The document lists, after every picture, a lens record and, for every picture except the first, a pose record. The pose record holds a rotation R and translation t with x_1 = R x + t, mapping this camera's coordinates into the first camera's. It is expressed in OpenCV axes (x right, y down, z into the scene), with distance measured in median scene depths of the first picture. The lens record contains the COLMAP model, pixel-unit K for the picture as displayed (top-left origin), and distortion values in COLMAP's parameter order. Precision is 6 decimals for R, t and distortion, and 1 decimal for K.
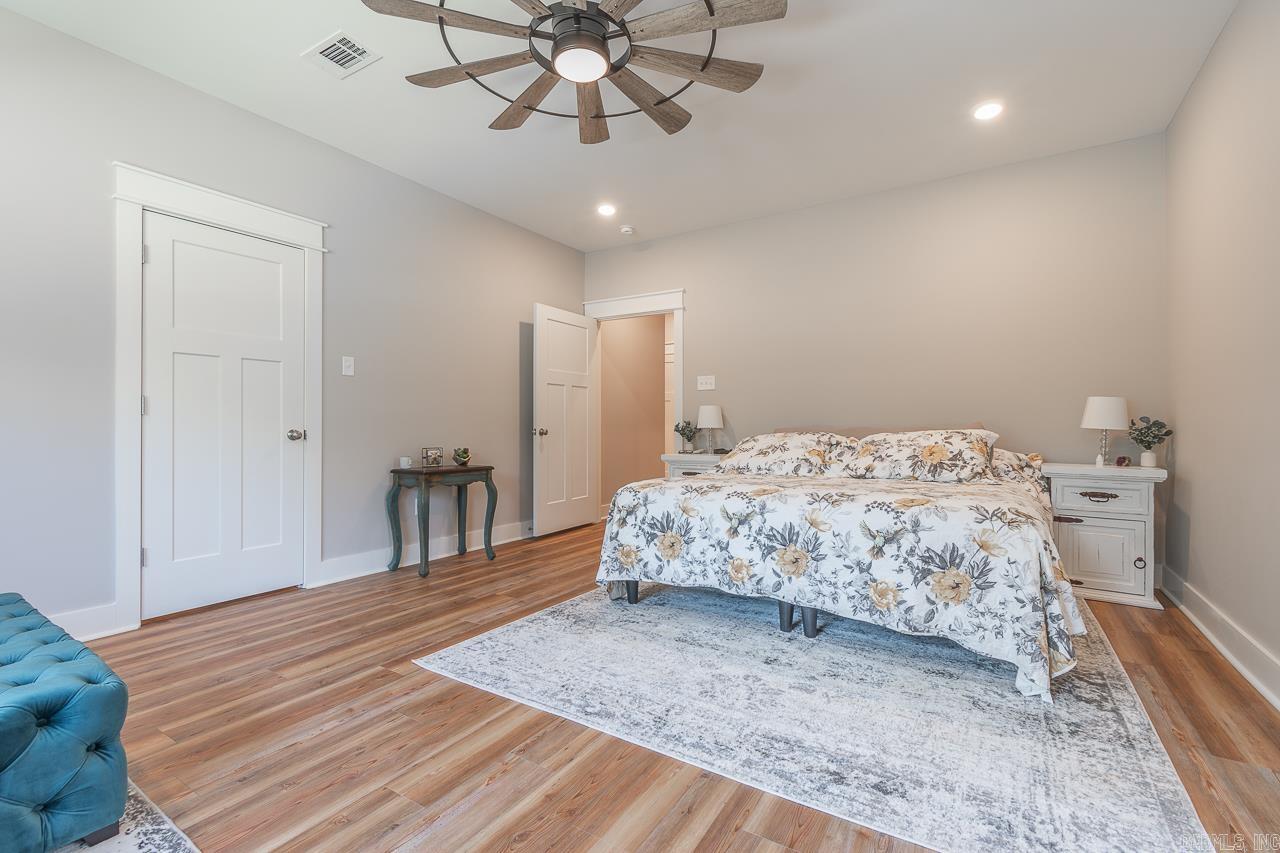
lens RADIAL K [[565.2, 0, 639.1], [0, 565.2, 424.9], [0, 0, 1]] dist [0.006265, -0.003363]
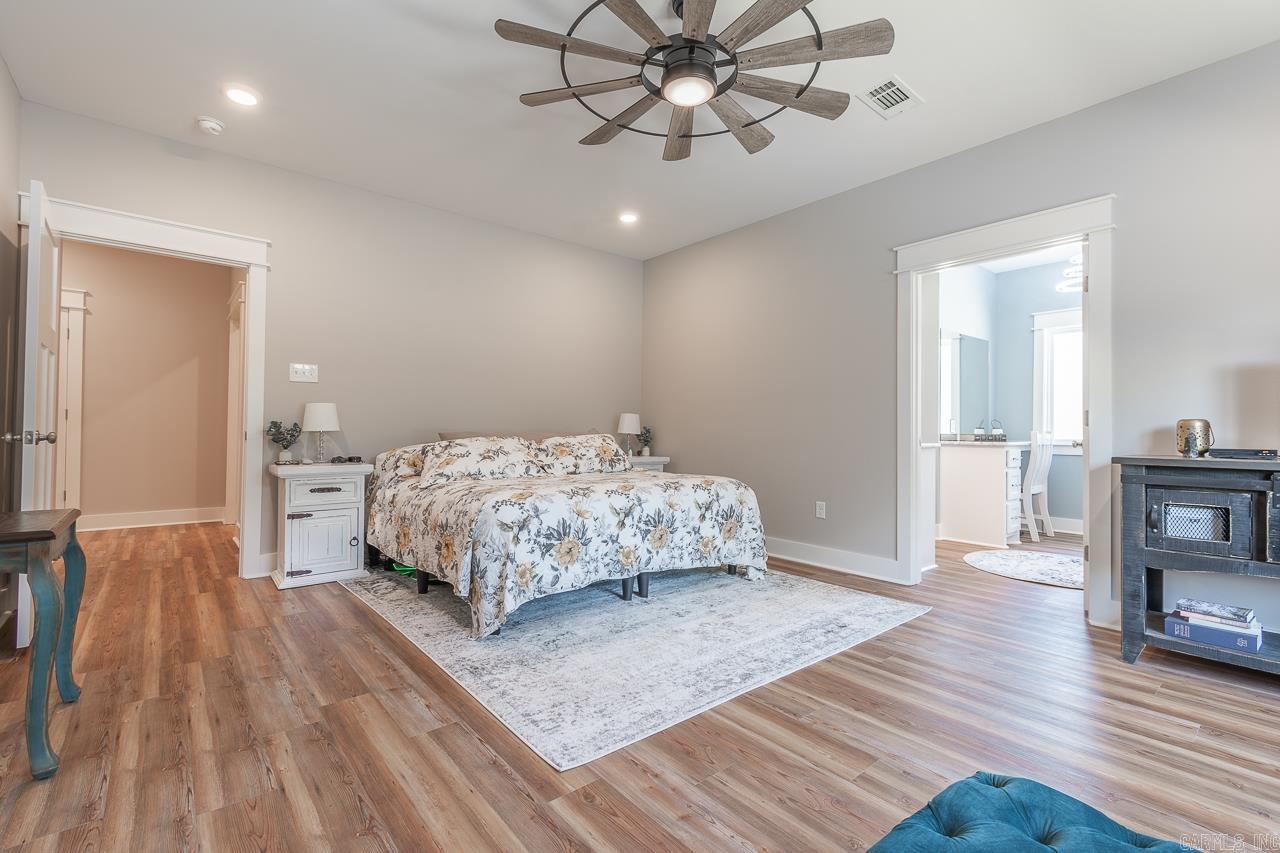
lens RADIAL K [[565.2, 0, 639.1], [0, 565.2, 424.9], [0, 0, 1]] dist [0.006265, -0.003363]
pose [[0.311049, 0.014854, 0.950278, -0.877020], [-0.013398, 0.999847, -0.011243, -0.000152], [-0.950299, -0.009235, 0.311200, 0.588342]]
